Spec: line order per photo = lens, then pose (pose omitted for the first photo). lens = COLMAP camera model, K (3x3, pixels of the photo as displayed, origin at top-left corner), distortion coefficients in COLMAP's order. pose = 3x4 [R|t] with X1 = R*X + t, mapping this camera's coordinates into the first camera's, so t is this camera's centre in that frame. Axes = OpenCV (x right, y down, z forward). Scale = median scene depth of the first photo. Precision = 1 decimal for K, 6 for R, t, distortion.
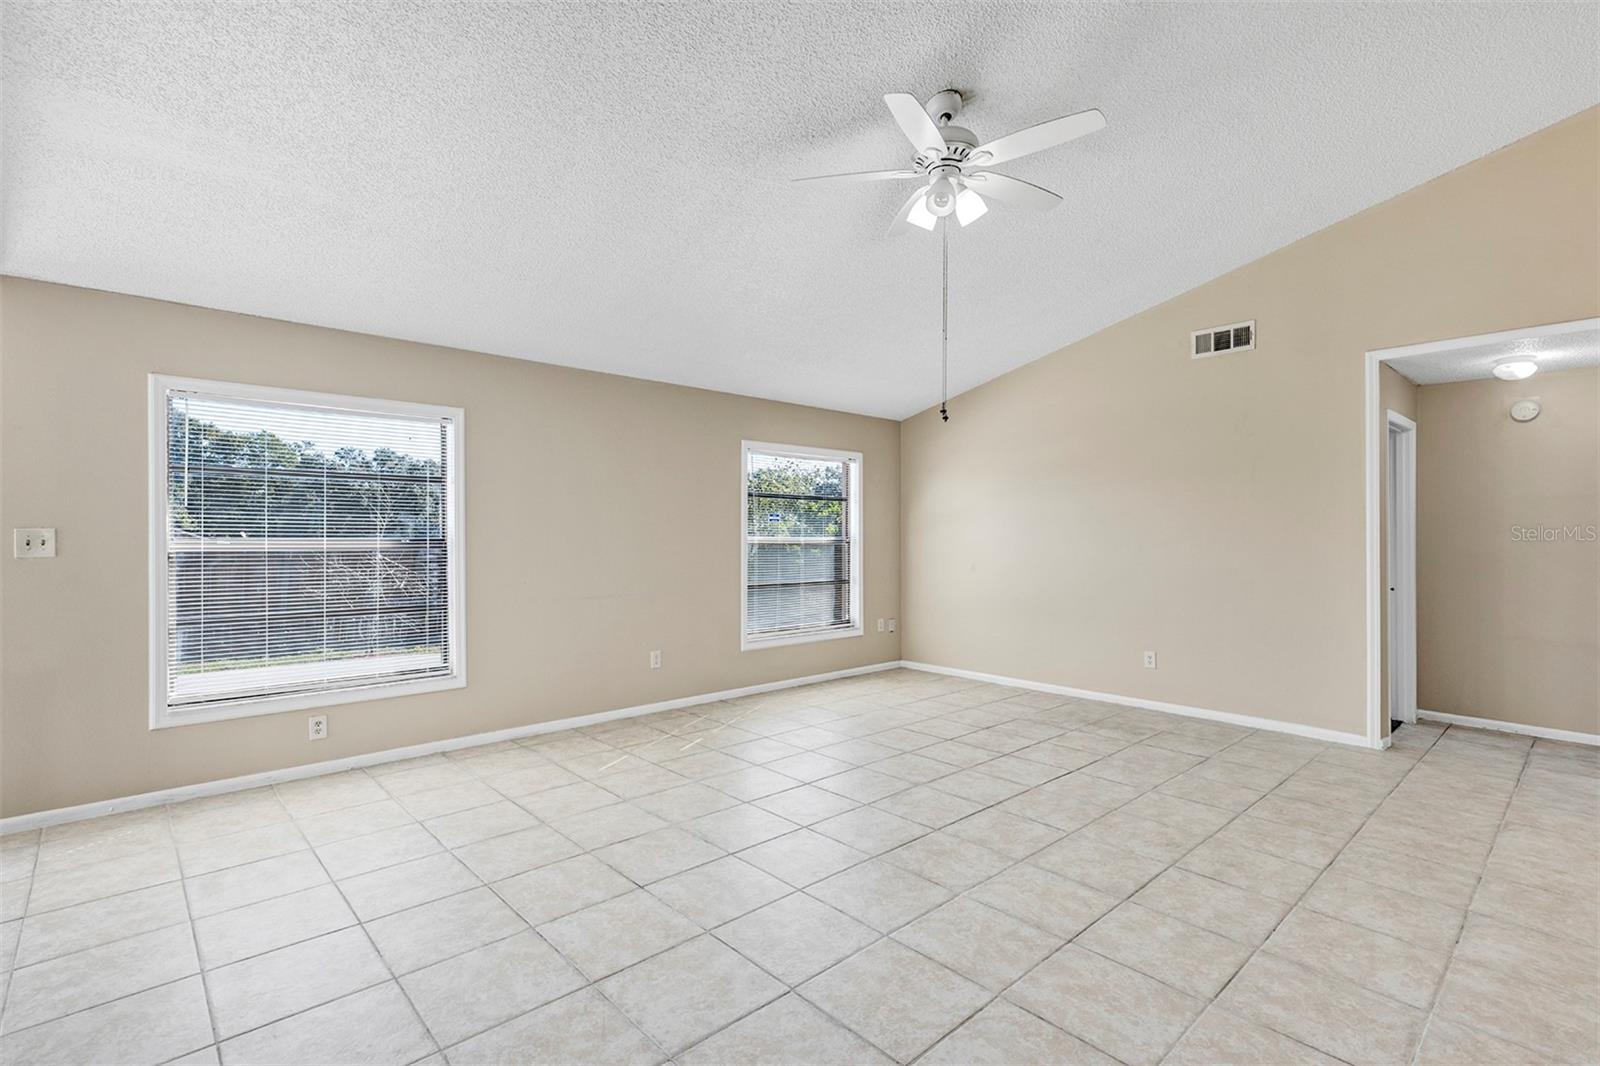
lens RADIAL K [[729.8, 0, 780.9], [0, 729.8, 556.9], [0, 0, 1]] dist [0.007589, 0.000362]
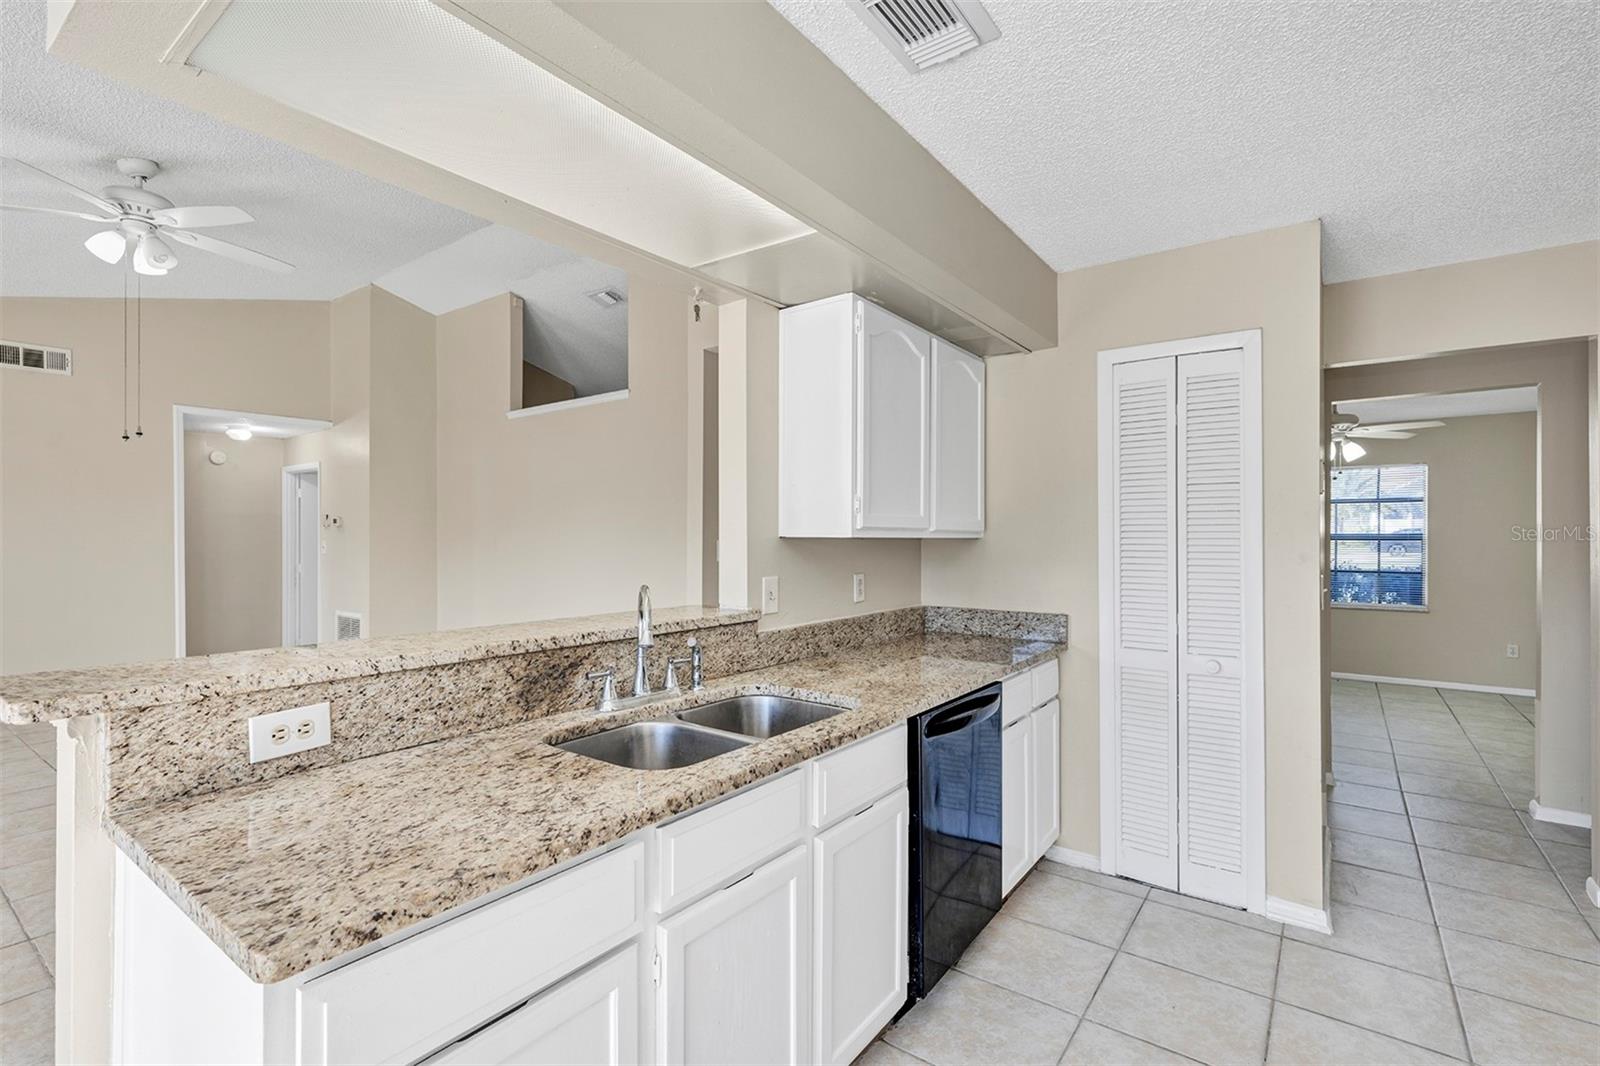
lens RADIAL K [[729.8, 0, 802.6], [0, 729.8, 534.7], [0, 0, 1]] dist [0.007589, 0.000362]
pose [[-0.198300, 0.001974, 0.980139, -1.001013], [0.034400, 0.999396, 0.004947, -0.008476], [-0.979537, 0.034698, -0.198248, 0.188556]]
